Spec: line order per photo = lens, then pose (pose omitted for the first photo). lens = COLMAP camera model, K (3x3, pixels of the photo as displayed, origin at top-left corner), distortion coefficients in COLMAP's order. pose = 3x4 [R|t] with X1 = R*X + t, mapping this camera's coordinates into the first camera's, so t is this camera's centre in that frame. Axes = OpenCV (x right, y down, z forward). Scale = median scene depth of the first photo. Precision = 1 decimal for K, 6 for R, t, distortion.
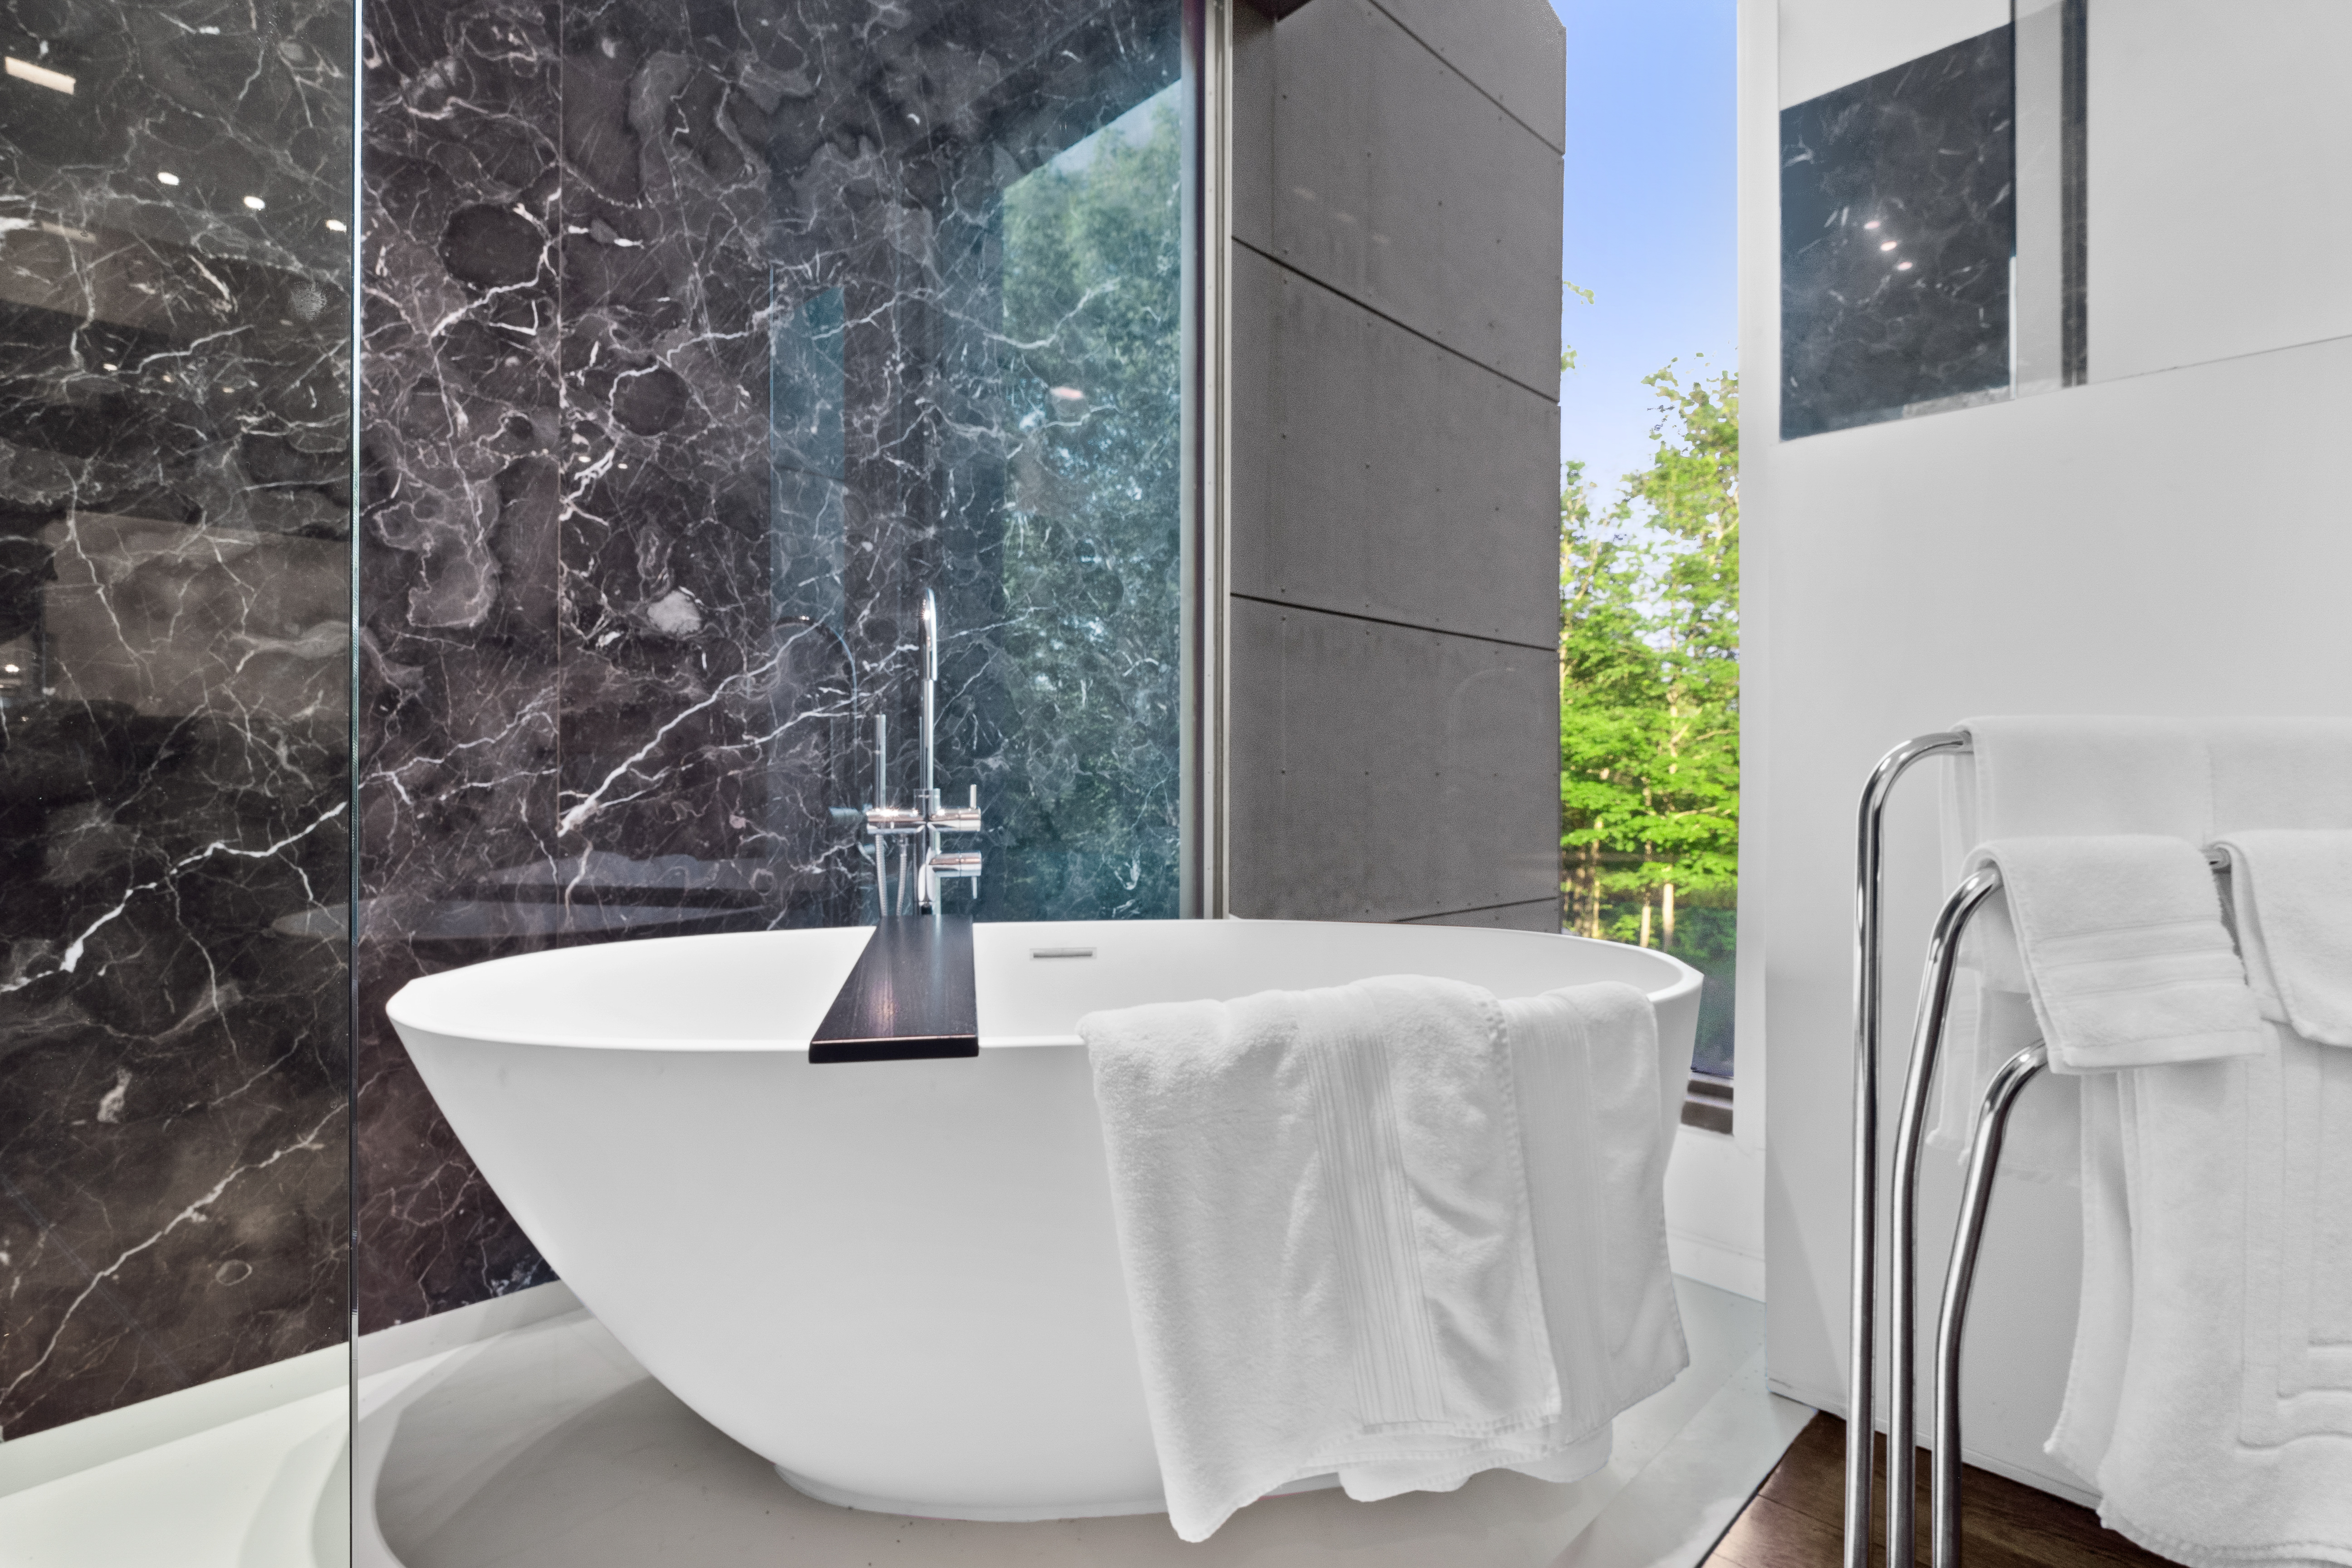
lens RADIAL K [[1115.1, 0, 1169.7], [0, 1115.1, 757.2], [0, 0, 1]] dist [-0.000781, -0.001991]
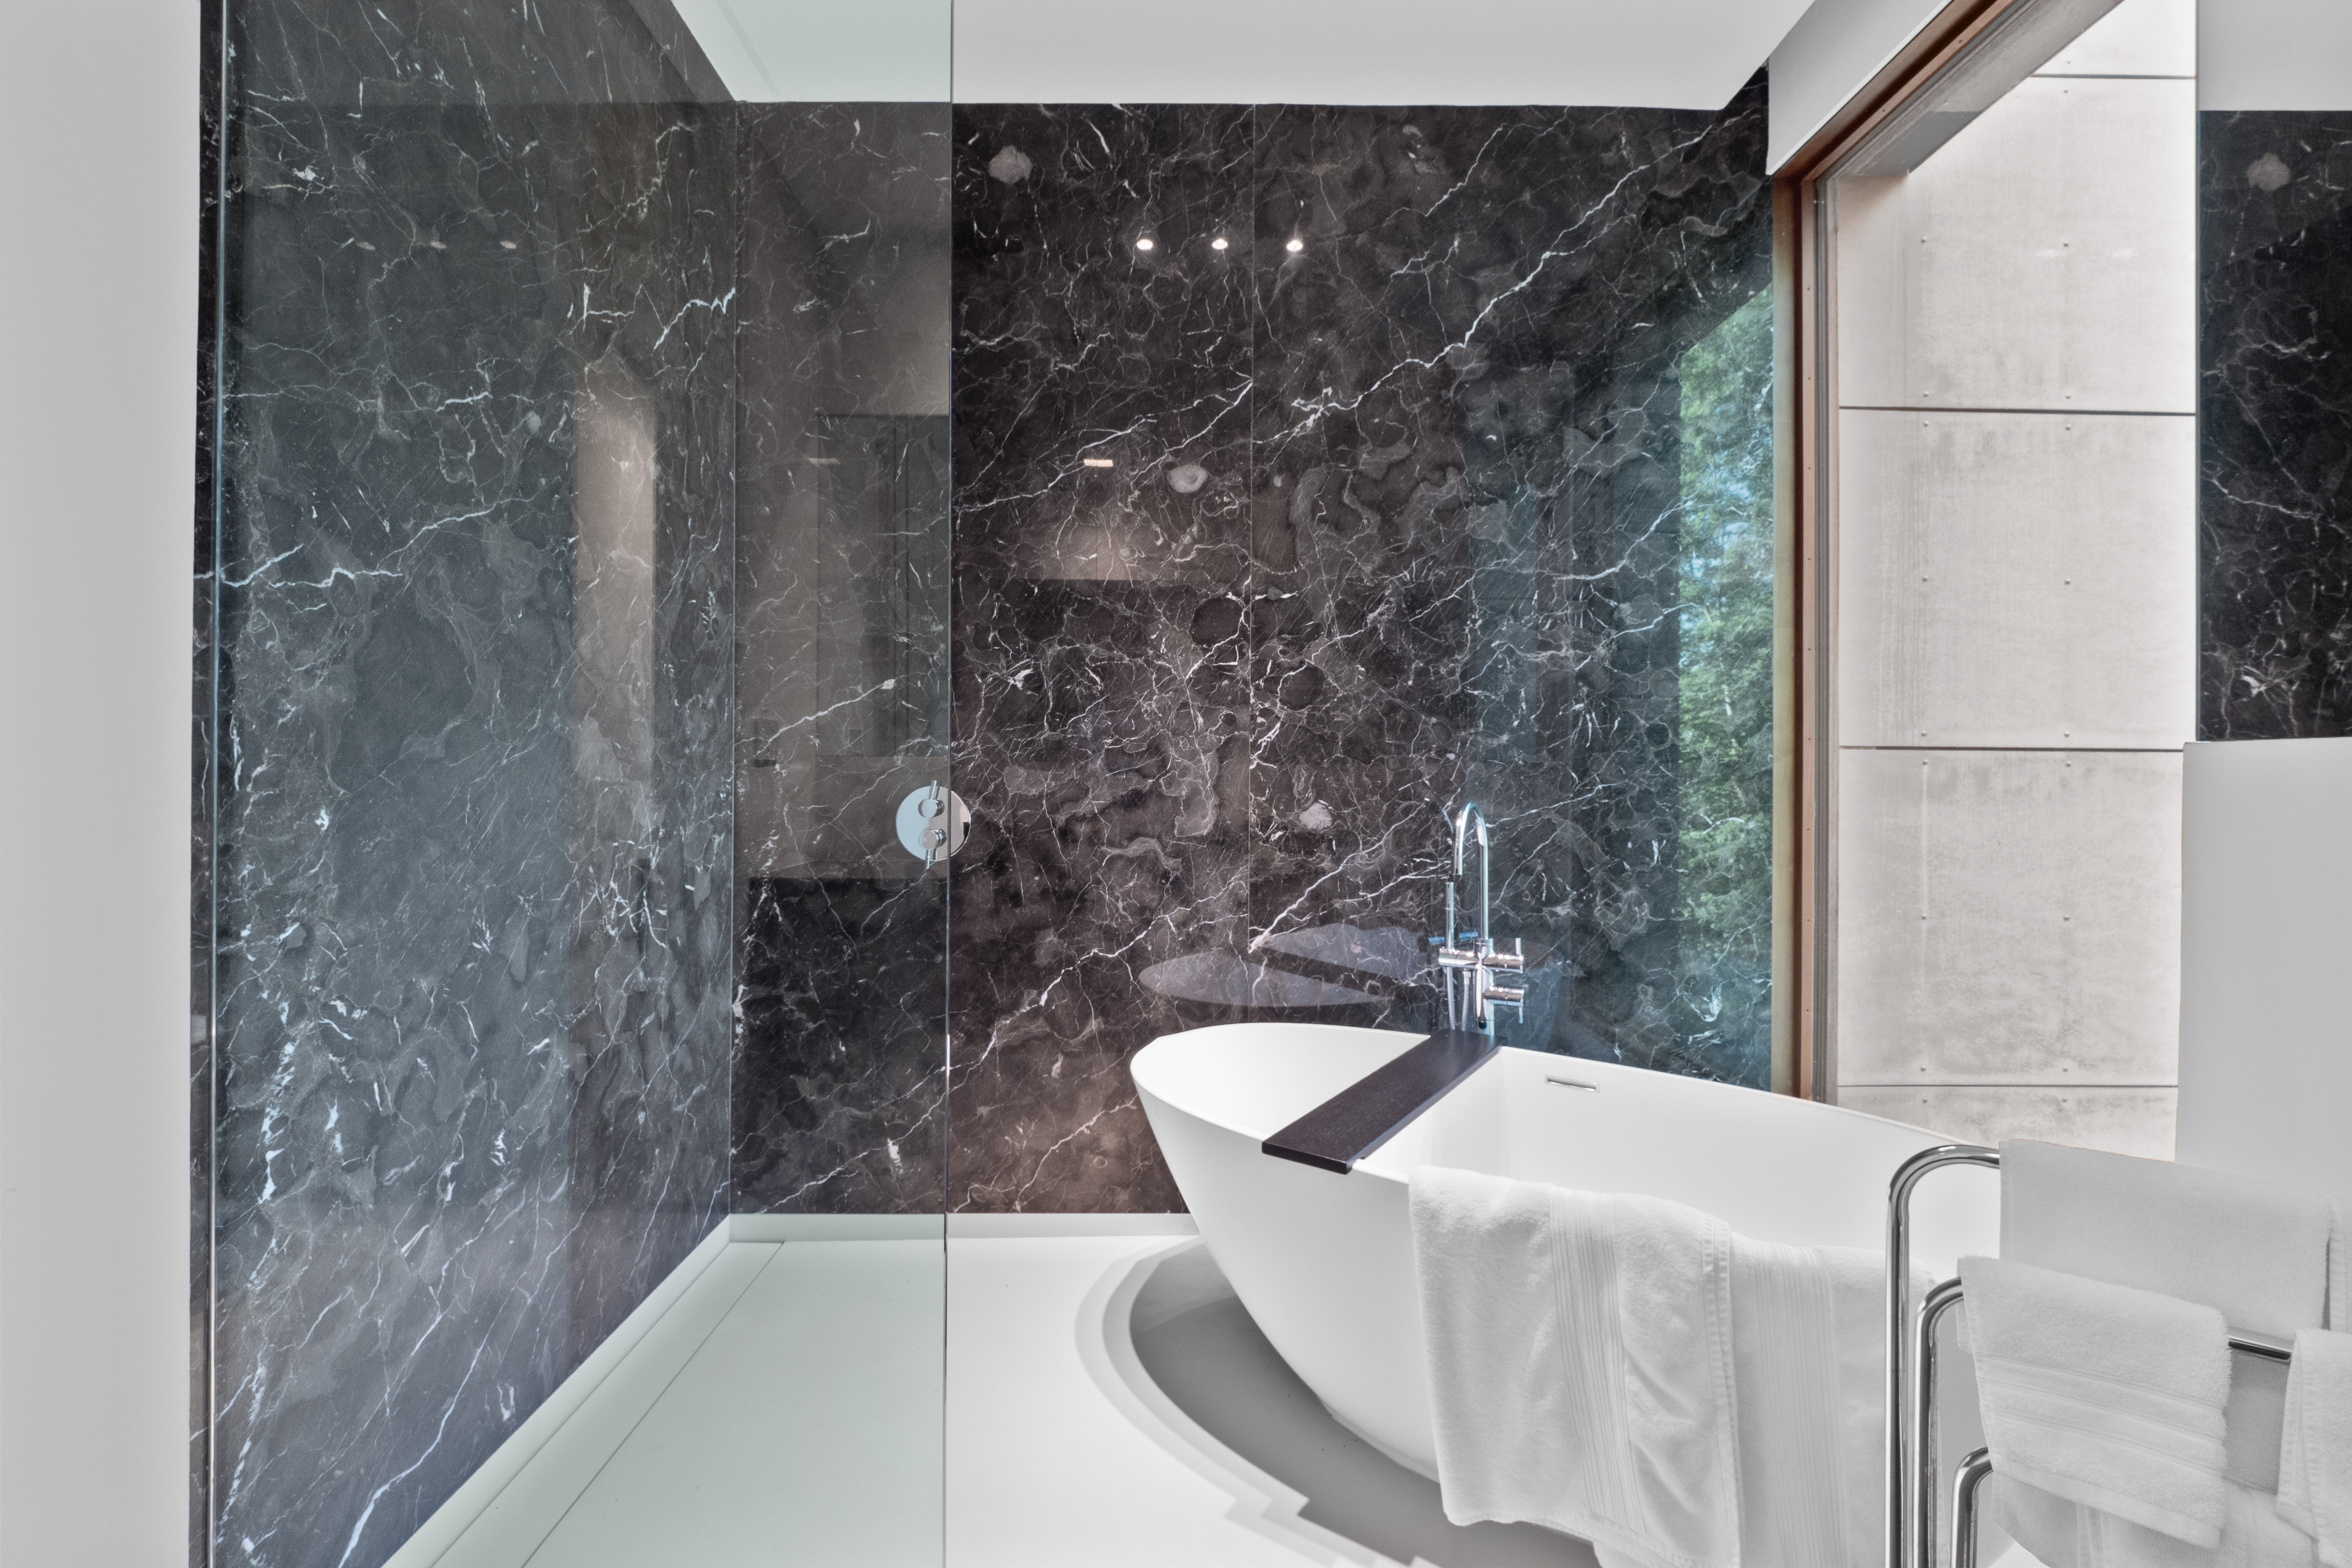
lens RADIAL K [[969.4, 0, 1168.2], [0, 969.4, 768.9], [0, 0, 1]] dist [0.027677, -0.026709]
pose [[0.726307, 0.002803, -0.687365, 0.366574], [-0.006455, 0.999975, -0.002743, -0.196615], [0.687341, 0.006429, 0.726307, -0.161264]]
